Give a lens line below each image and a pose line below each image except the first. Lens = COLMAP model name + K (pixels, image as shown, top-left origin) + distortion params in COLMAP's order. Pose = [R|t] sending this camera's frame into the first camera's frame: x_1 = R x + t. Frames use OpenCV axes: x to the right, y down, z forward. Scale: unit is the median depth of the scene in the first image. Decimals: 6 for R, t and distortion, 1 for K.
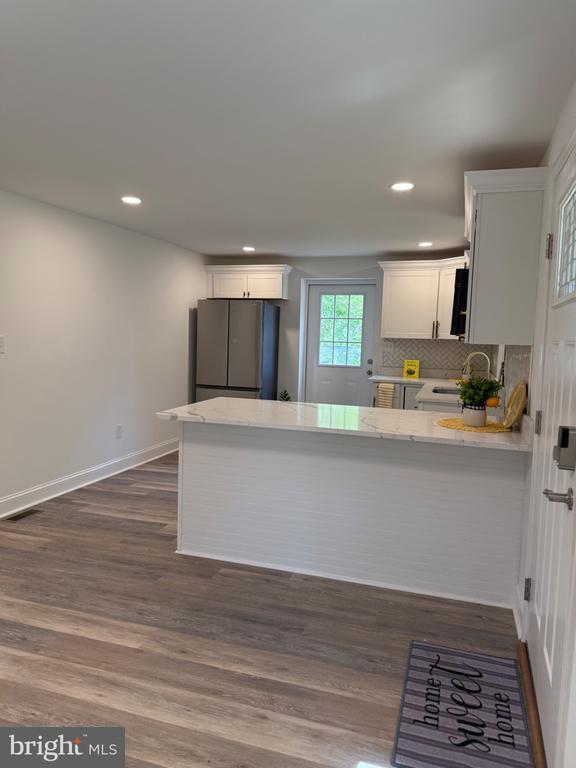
lens RADIAL K [[536.1, 0, 285.5], [0, 536.1, 385.5], [0, 0, 1]] dist [0.079483, -0.108894]
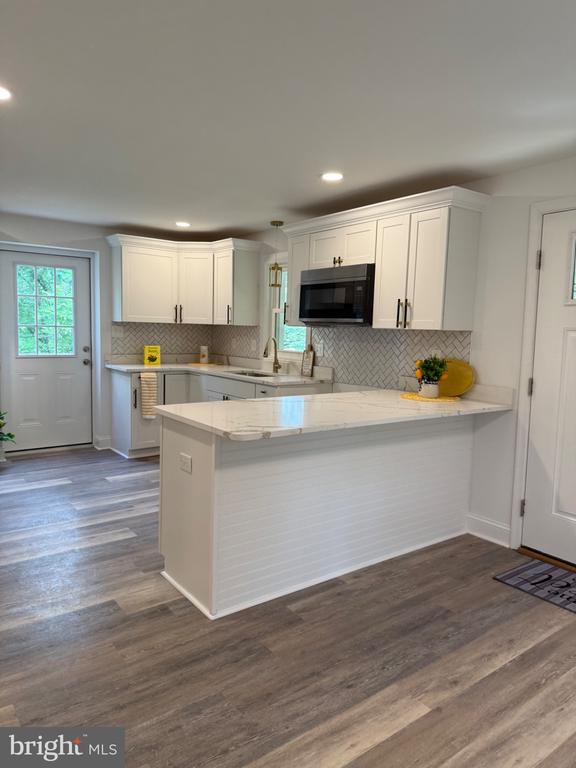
lens RADIAL K [[537.1, 0, 288.0], [0, 537.1, 384.0], [0, 0, 1]] dist [0.036833, -0.042149]
pose [[0.579736, -0.093237, 0.809453, -0.865038], [0.066074, 0.995539, 0.067349, -0.063396], [-0.812121, 0.014439, 0.583310, 0.591687]]
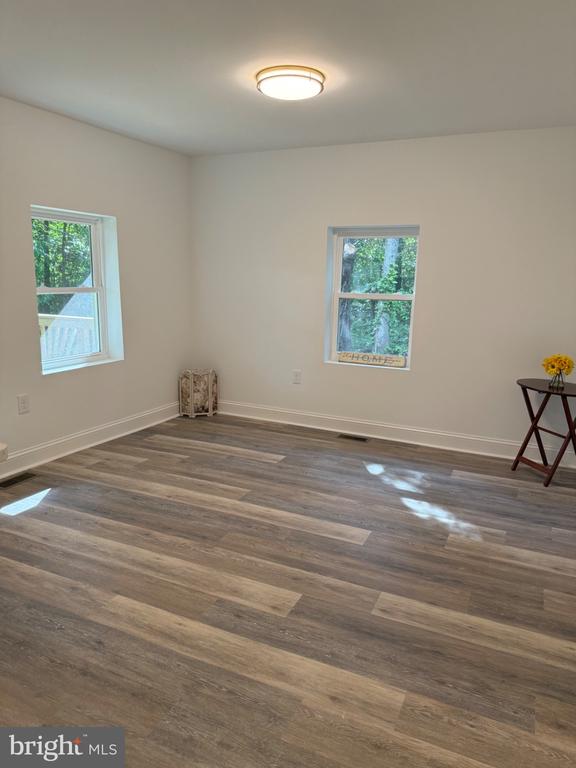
lens RADIAL K [[536.1, 0, 285.5], [0, 536.1, 385.5], [0, 0, 1]] dist [0.079483, -0.108894]
pose [[-0.990602, -0.073321, 0.115460, -0.553194], [-0.037739, 0.957925, 0.284528, -0.128941], [-0.131463, 0.277497, -0.951690, 1.509743]]
